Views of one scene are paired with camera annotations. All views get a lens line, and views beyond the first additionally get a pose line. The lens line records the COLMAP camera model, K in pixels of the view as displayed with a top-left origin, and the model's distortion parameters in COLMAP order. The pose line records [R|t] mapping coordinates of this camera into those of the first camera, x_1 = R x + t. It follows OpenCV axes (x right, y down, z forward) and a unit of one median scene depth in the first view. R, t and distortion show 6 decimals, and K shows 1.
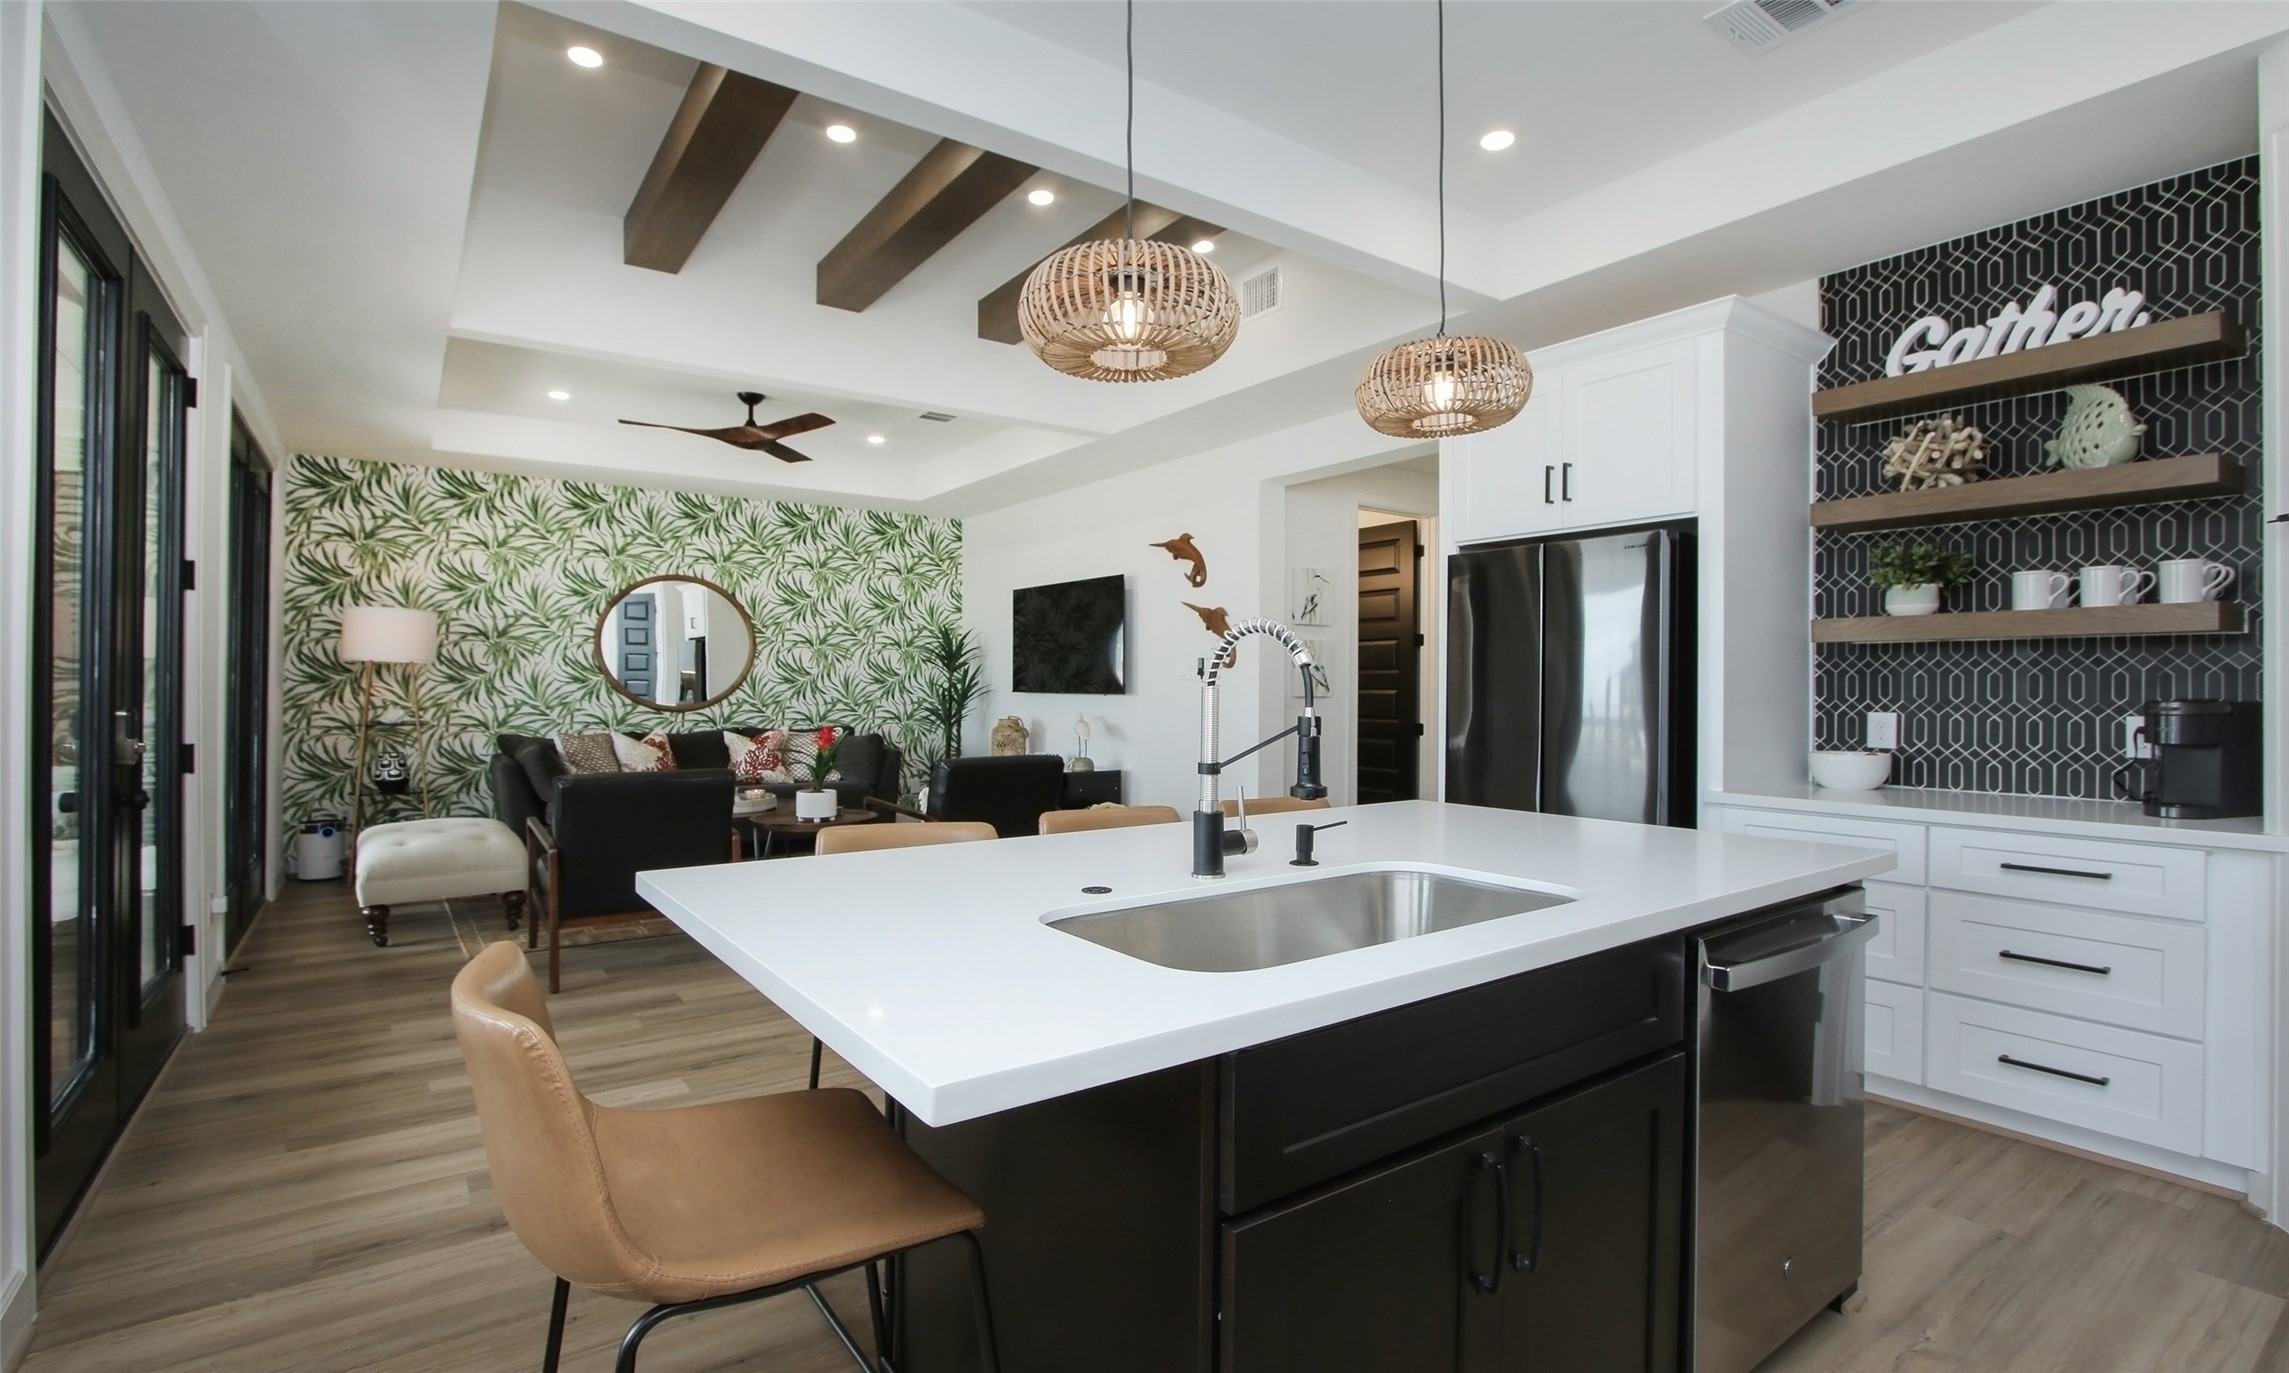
lens RADIAL K [[1059.5, 0, 1153.5], [0, 1059.5, 684.6], [0, 0, 1]] dist [-0.021548, 0.004267]
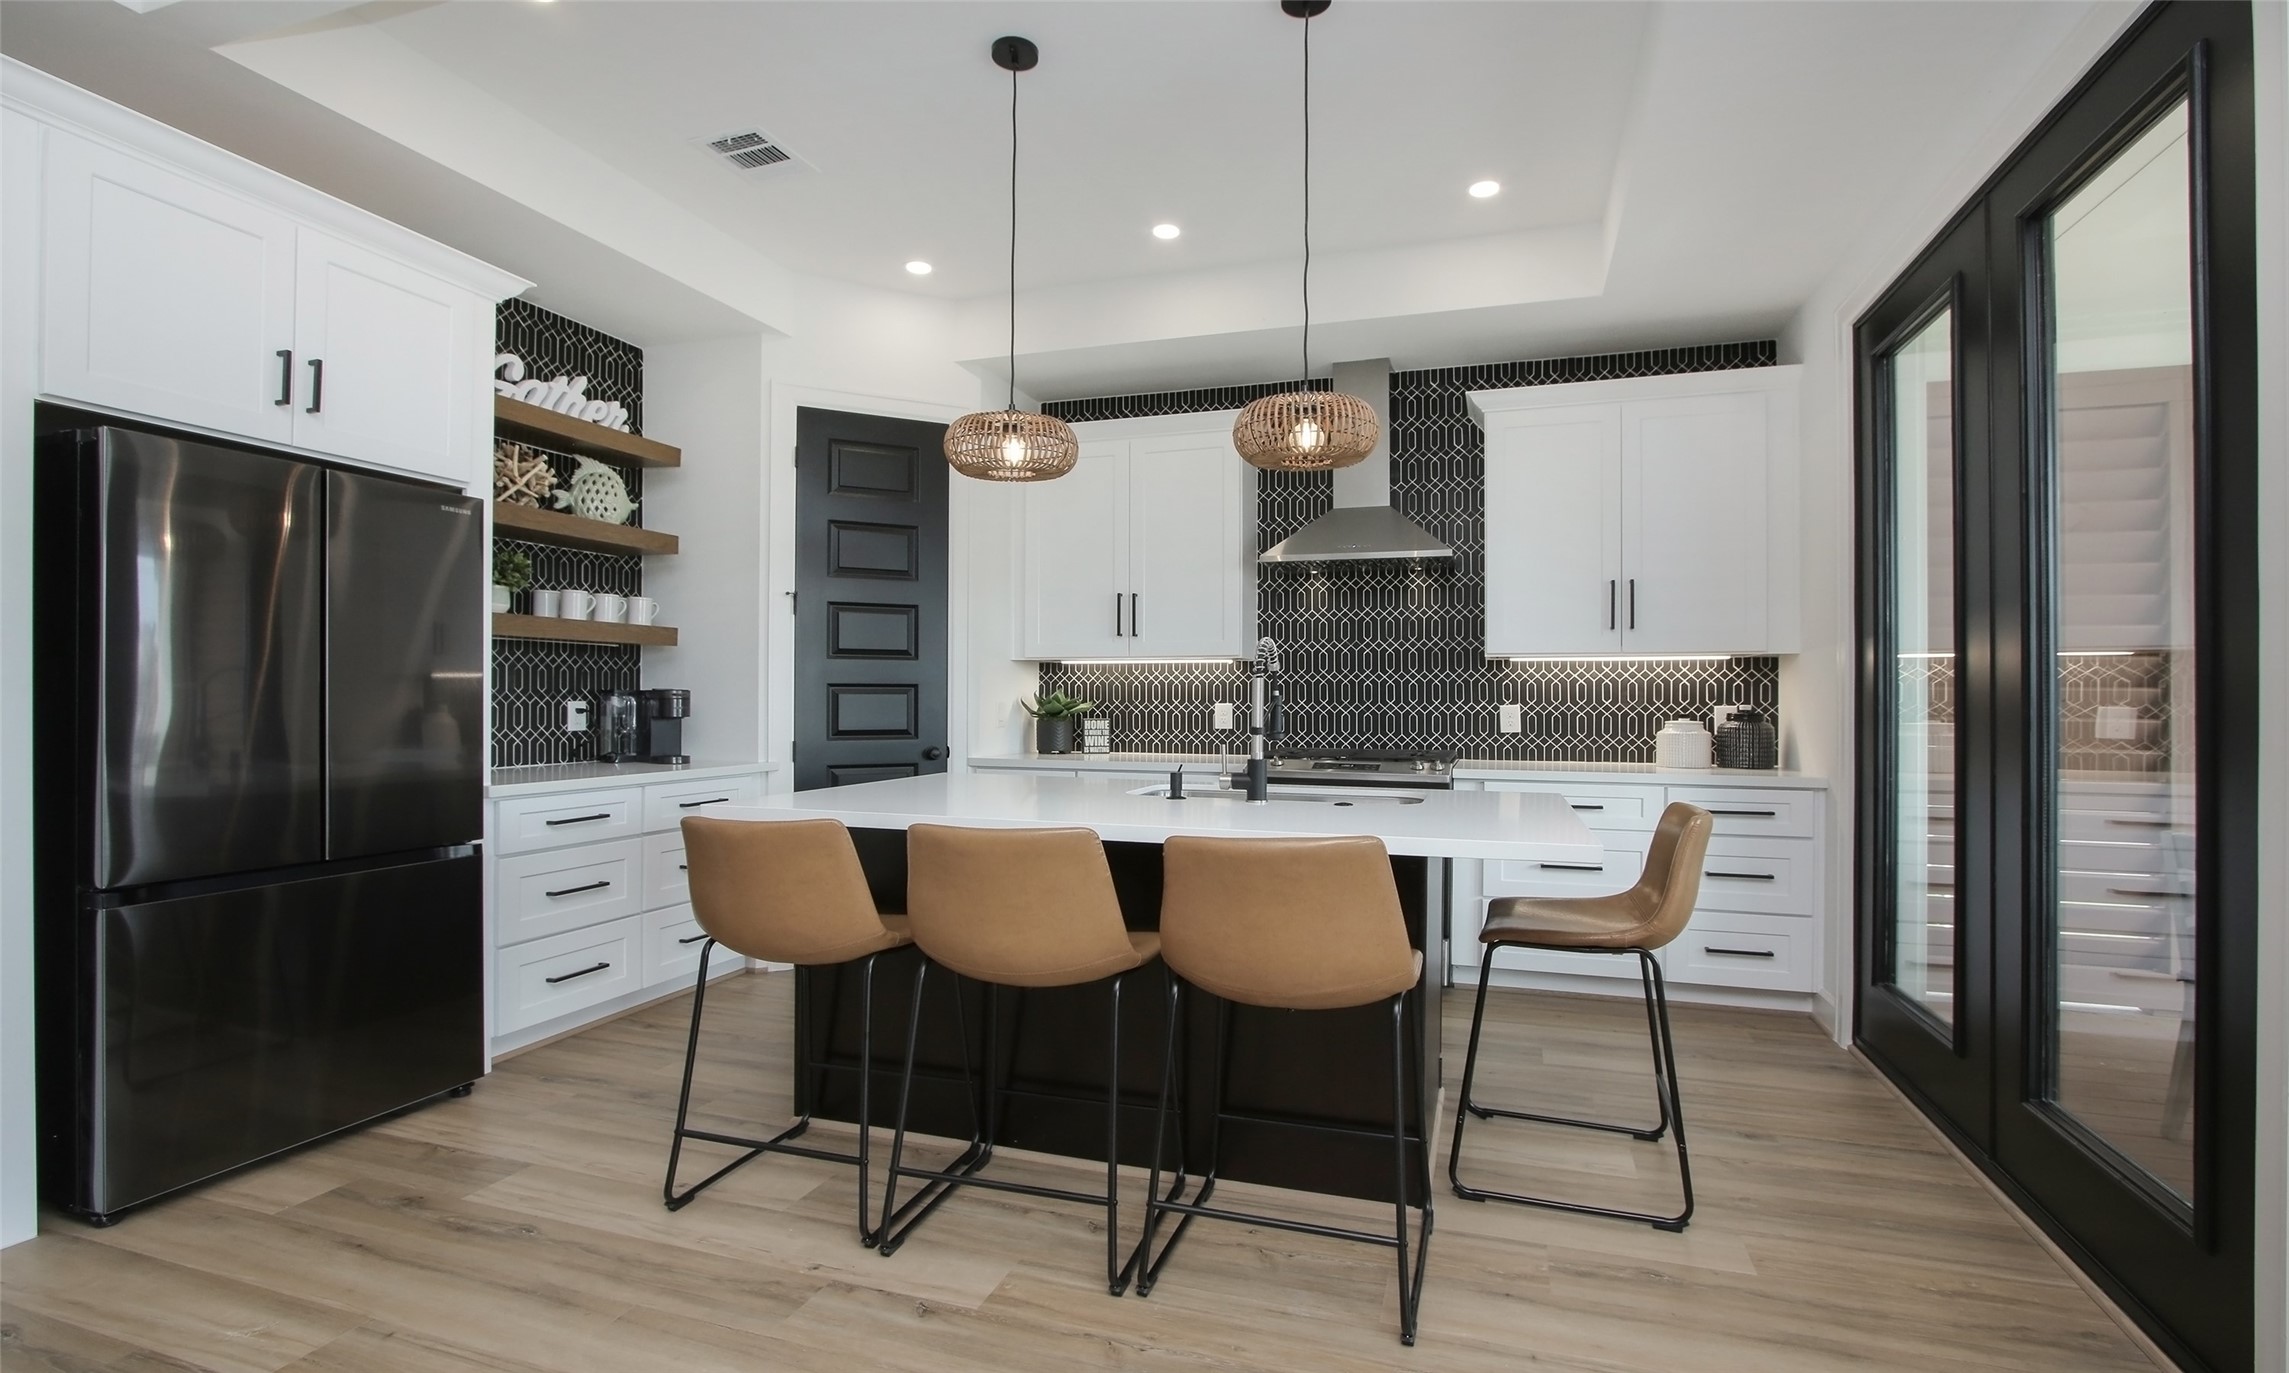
lens RADIAL K [[1059.5, 0, 1147.8], [0, 1059.5, 692.5], [0, 0, 1]] dist [-0.021548, 0.004267]
pose [[-0.588872, -0.005193, 0.808210, -0.262108], [-0.009413, 0.999956, -0.000433, 0.005193], [-0.808172, -0.007862, -0.588894, 0.488909]]
